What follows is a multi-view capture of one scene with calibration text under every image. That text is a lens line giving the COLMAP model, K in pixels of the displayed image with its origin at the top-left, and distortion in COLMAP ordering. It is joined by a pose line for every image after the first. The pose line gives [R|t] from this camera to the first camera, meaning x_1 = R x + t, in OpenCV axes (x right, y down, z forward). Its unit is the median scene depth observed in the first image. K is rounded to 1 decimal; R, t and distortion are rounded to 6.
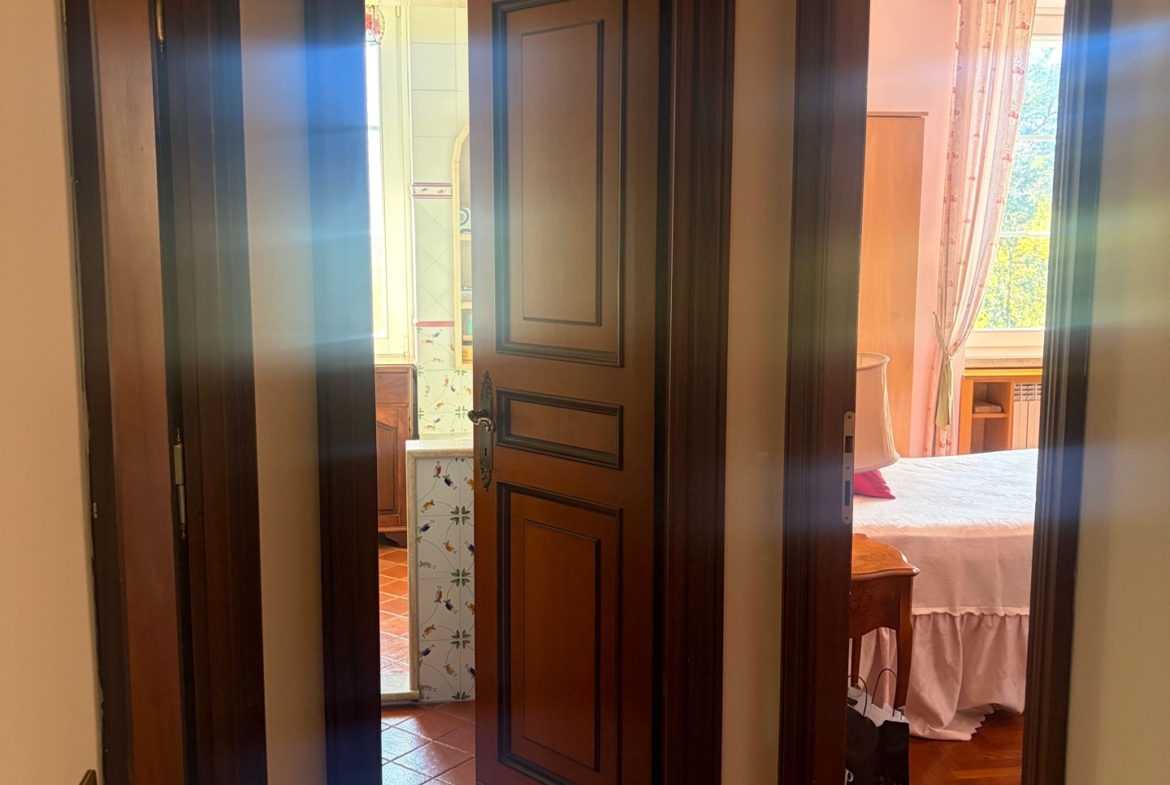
lens RADIAL K [[1162.9, 0, 585.0], [0, 1162.9, 392.5], [0, 0, 1]] dist [0.050697, -0.051316]
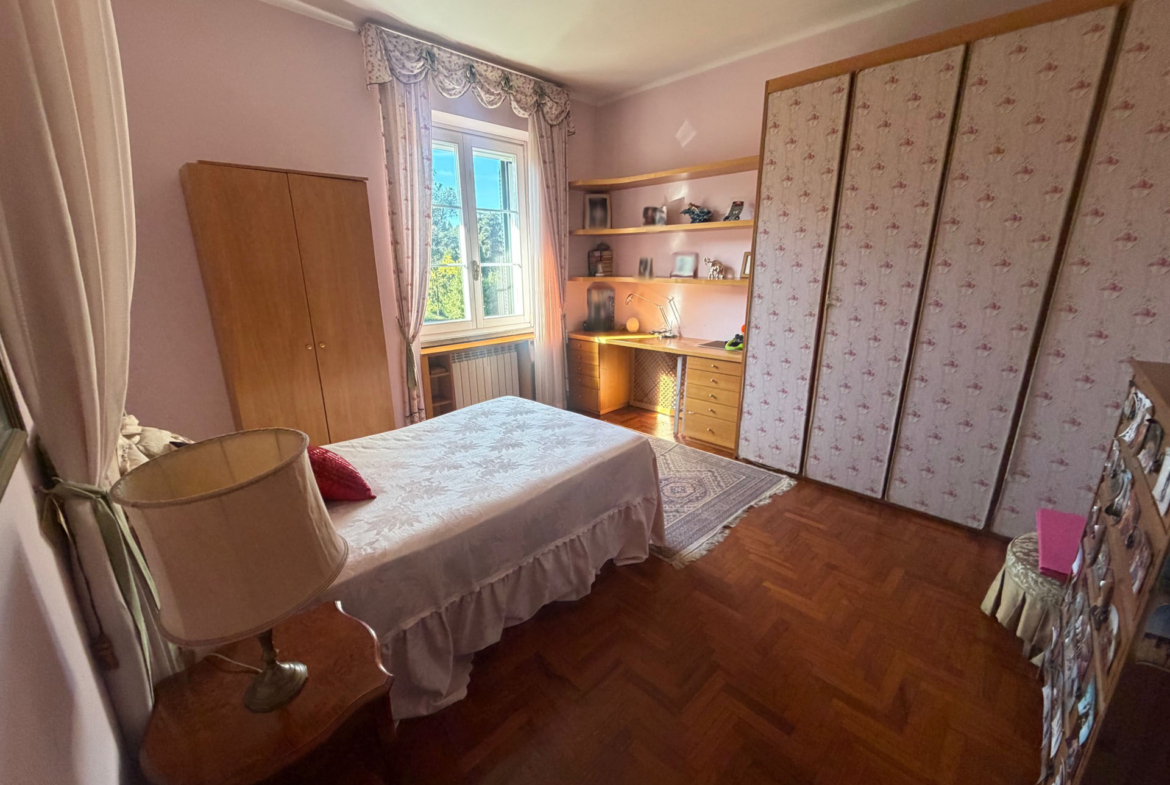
lens RADIAL K [[466.0, 0, 585.0], [0, 466.0, 392.5], [0, 0, 1]] dist [-0.003592, -0.000095]
pose [[0.796969, -0.167704, 0.580272, 0.126189], [0.089888, 0.982915, 0.160616, -0.049288], [-0.597294, -0.075846, 0.798428, 0.357806]]
